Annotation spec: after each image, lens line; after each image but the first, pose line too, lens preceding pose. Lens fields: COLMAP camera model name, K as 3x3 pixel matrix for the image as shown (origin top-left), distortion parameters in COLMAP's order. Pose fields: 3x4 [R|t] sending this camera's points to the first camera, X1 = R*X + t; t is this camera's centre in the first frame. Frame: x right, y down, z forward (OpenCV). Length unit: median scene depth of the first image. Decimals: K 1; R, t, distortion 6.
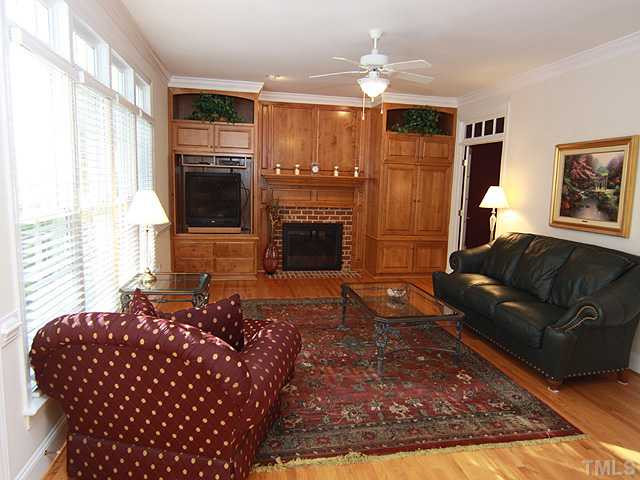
lens RADIAL K [[420.7, 0, 320.2], [0, 420.7, 225.0], [0, 0, 1]] dist [-0.006692, -0.001050]
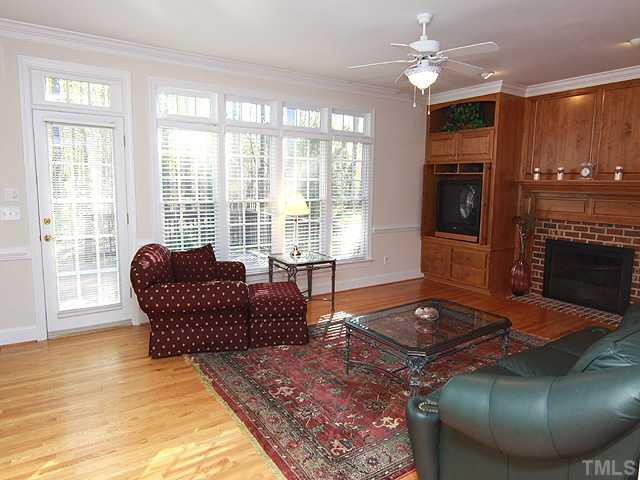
lens RADIAL K [[417.3, 0, 320.0], [0, 417.3, 240.0], [0, 0, 1]] dist [-0.000933, 0.000250]
pose [[0.373188, 0.101416, -0.922196, 0.573961], [-0.098640, 0.992711, 0.069253, -0.017631], [0.922497, 0.065121, 0.380472, 0.312490]]
